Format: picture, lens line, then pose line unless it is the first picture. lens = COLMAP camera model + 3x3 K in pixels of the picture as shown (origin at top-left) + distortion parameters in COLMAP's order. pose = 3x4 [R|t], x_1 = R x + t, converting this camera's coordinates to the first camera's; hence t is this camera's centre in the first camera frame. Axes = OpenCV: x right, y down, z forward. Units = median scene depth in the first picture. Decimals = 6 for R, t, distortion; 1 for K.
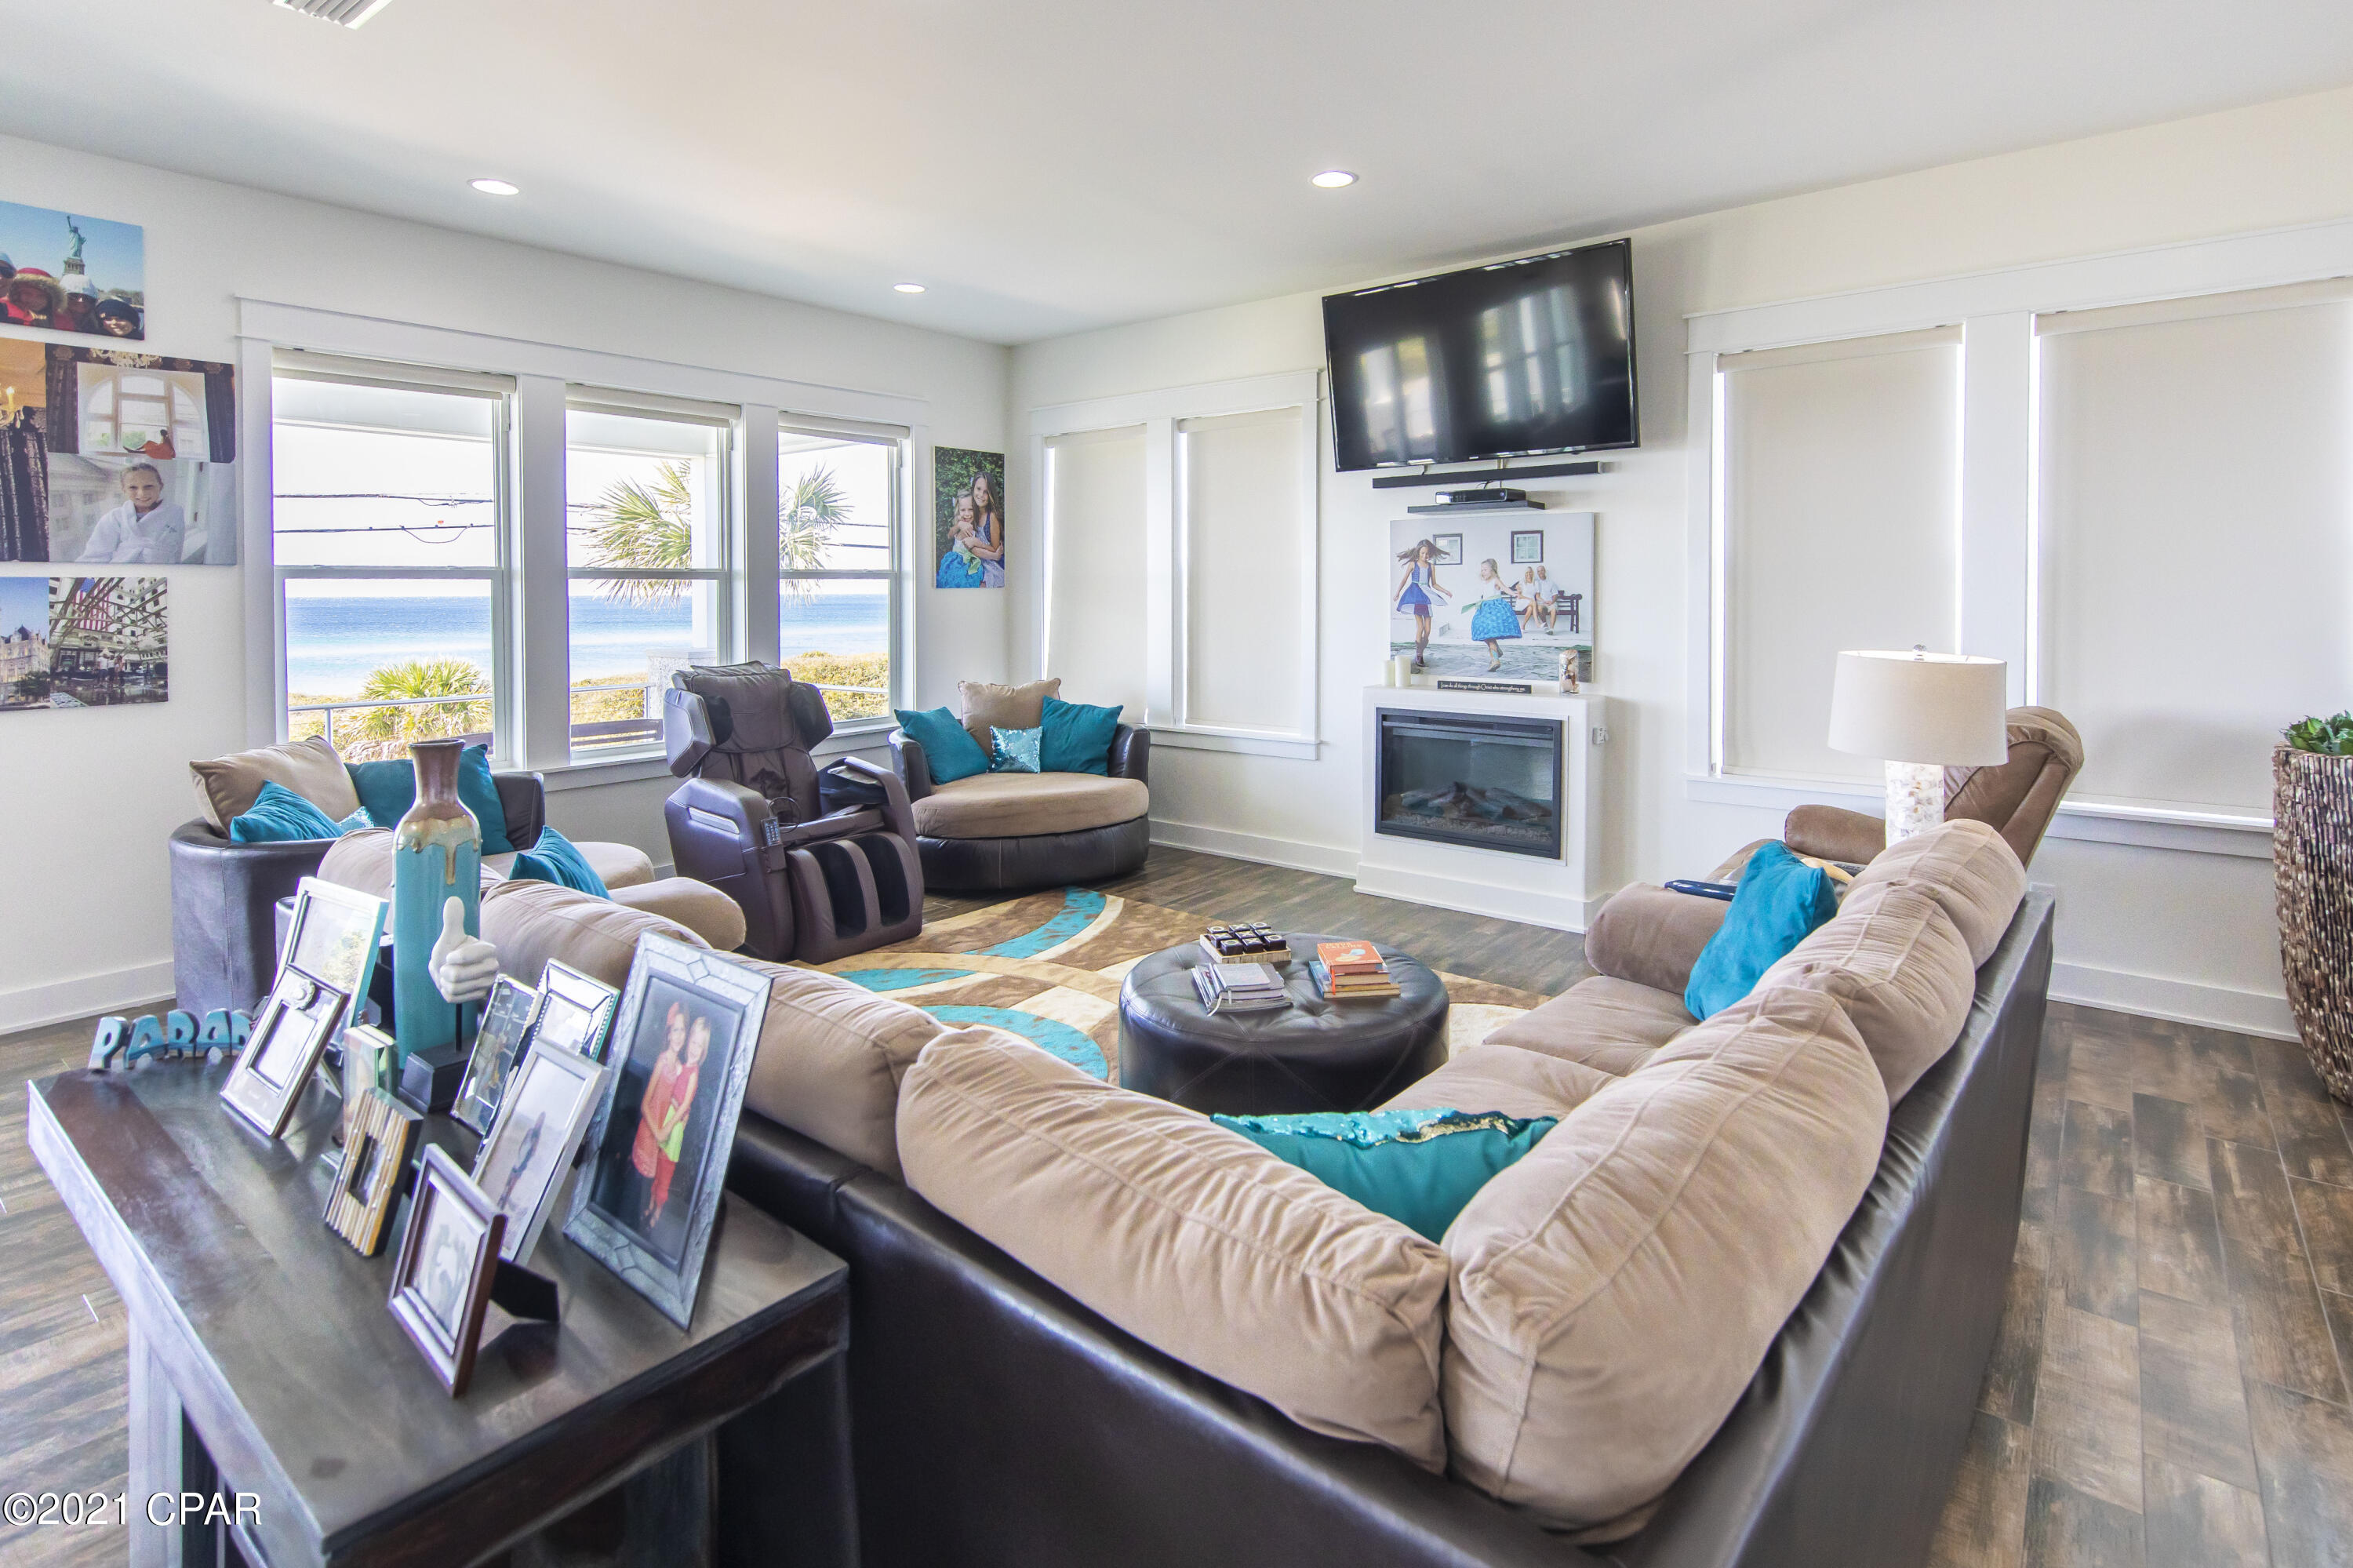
lens RADIAL K [[1150.5, 0, 1223.1], [0, 1150.5, 597.9], [0, 0, 1]] dist [0.004610, -0.000946]
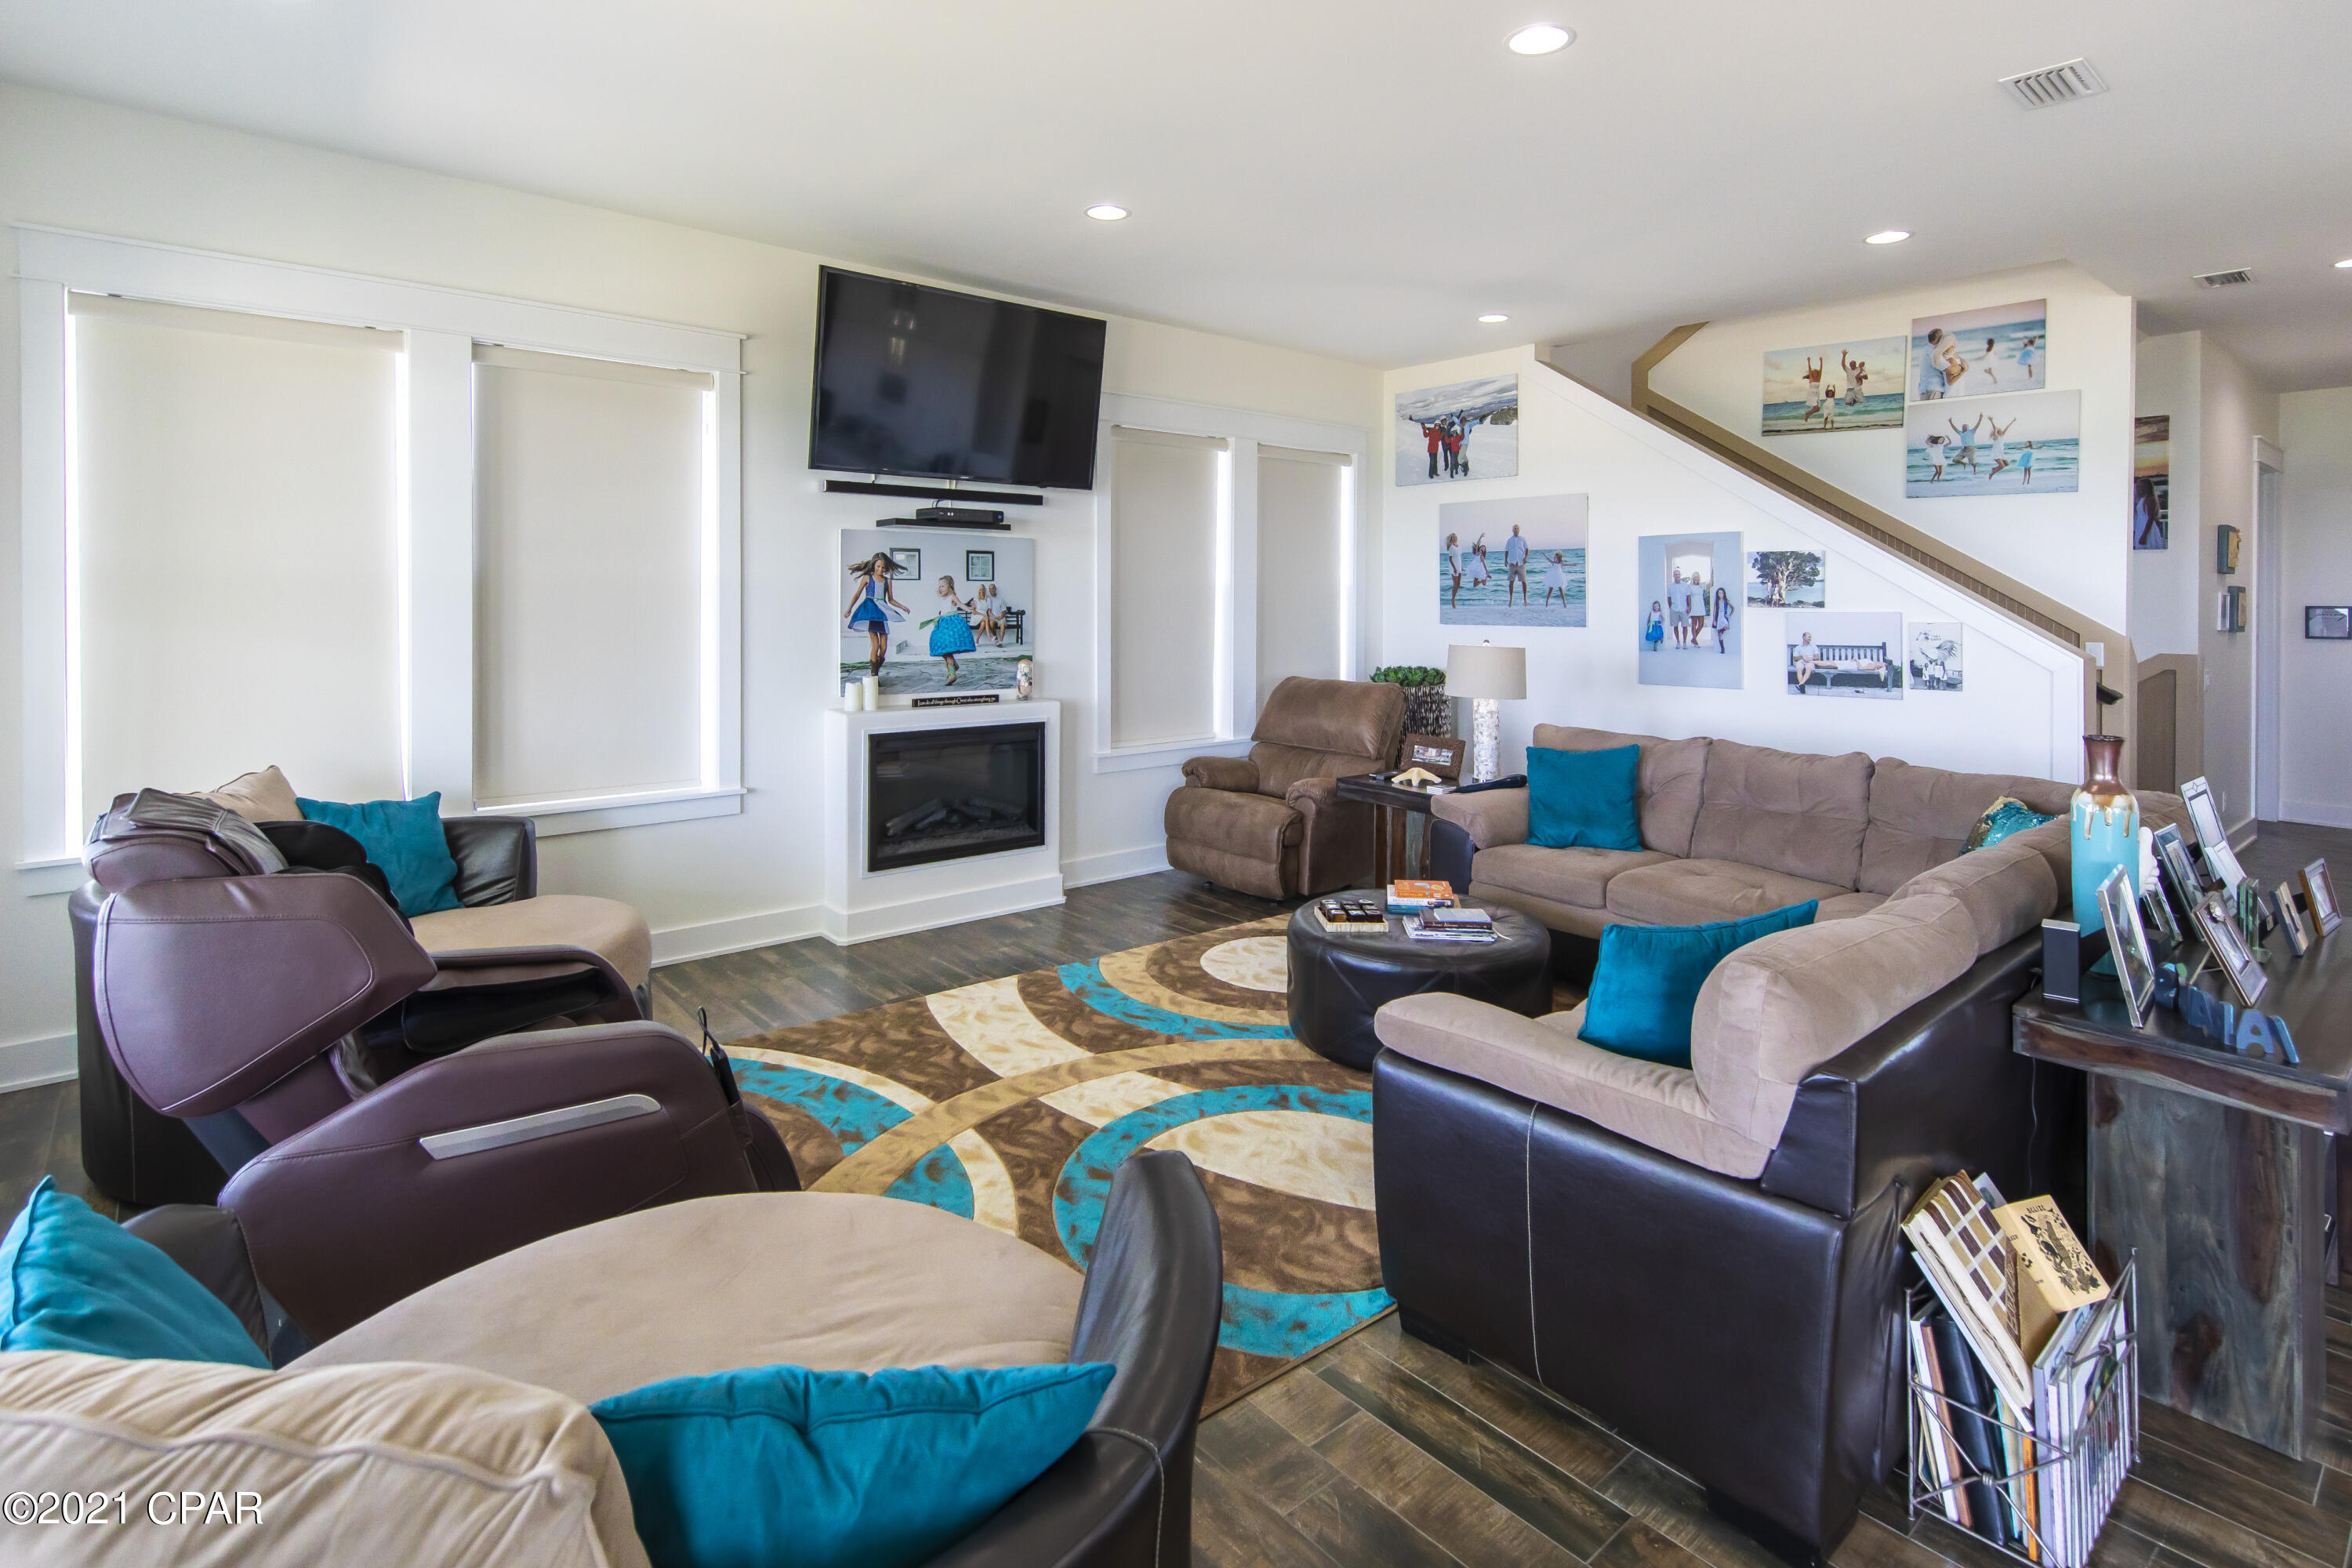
lens RADIAL K [[1149.9, 0, 1186.6], [0, 1149.9, 594.9], [0, 0, 1]] dist [0.004610, -0.000946]
pose [[0.208187, 0.008107, 0.978056, -0.742300], [-0.002009, 0.999967, -0.007861, -0.009402], [-0.978087, -0.000328, 0.208196, 0.593564]]
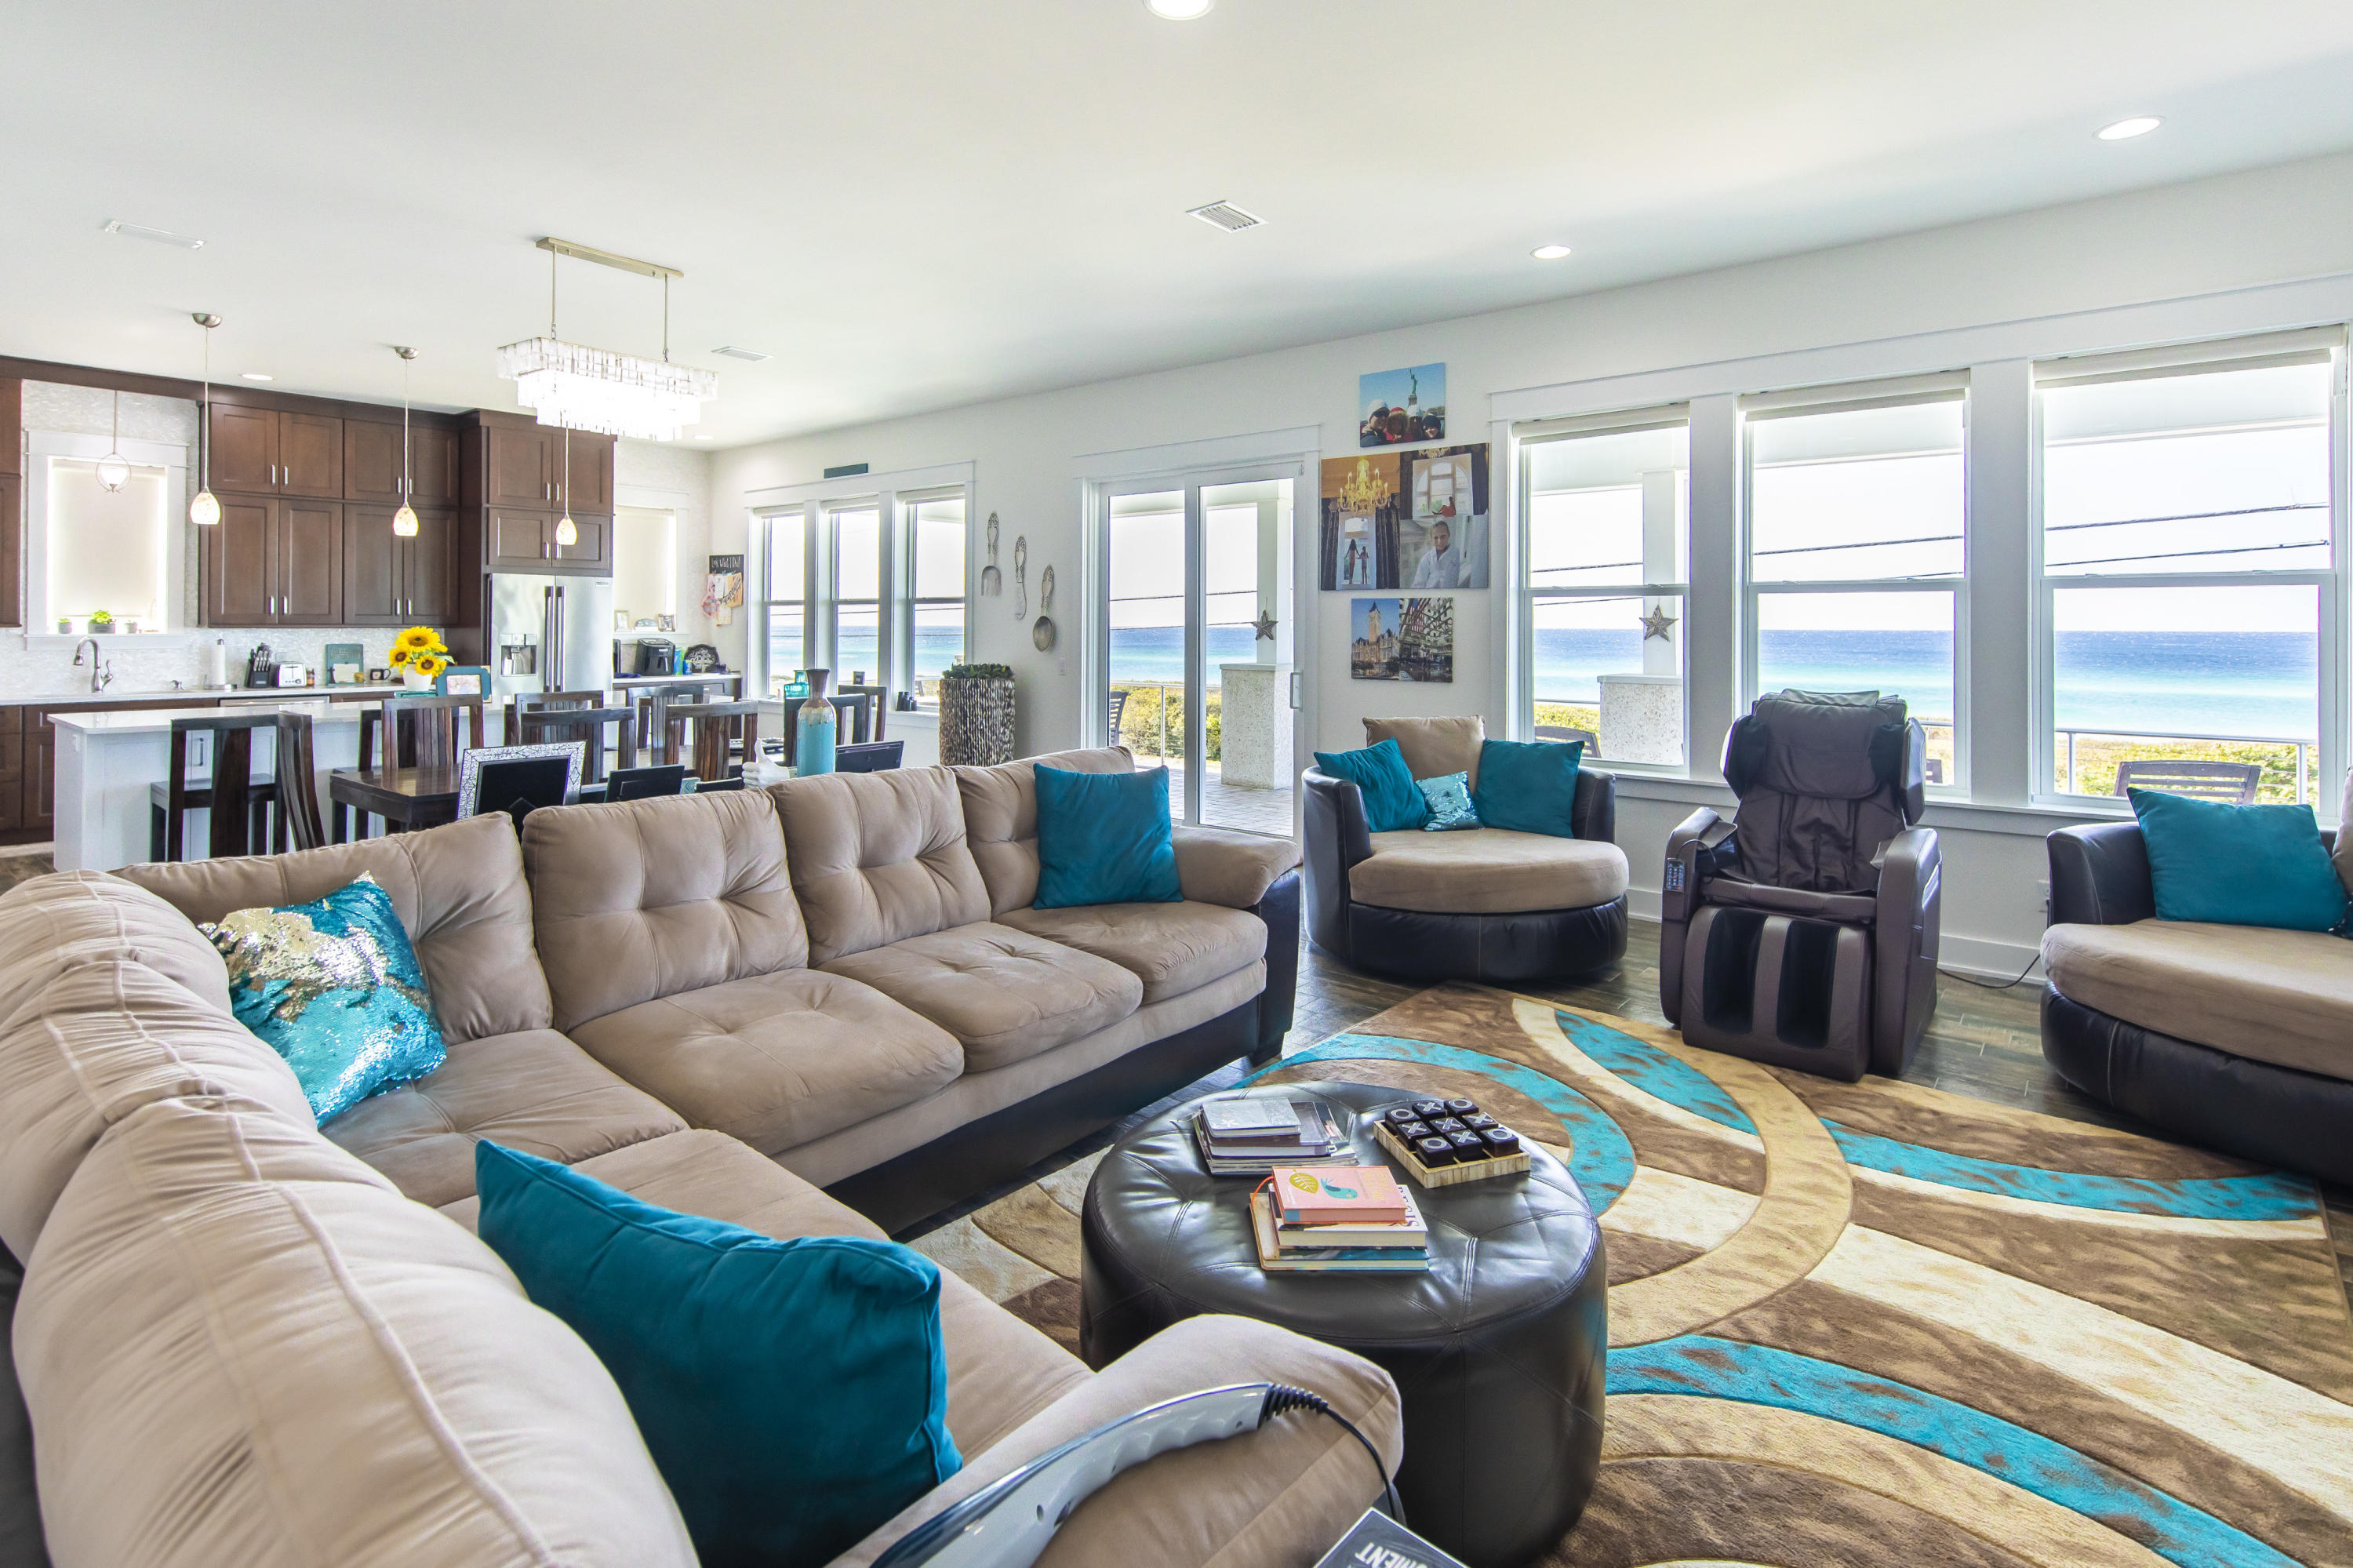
lens RADIAL K [[1150.5, 0, 1194.1], [0, 1150.5, 619.9], [0, 0, 1]] dist [0.004610, -0.000946]
pose [[-0.019748, -0.000403, -0.999805, 0.433499], [-0.012064, 0.999927, -0.000165, 0.011655], [0.999732, 0.012059, -0.019751, 0.561576]]
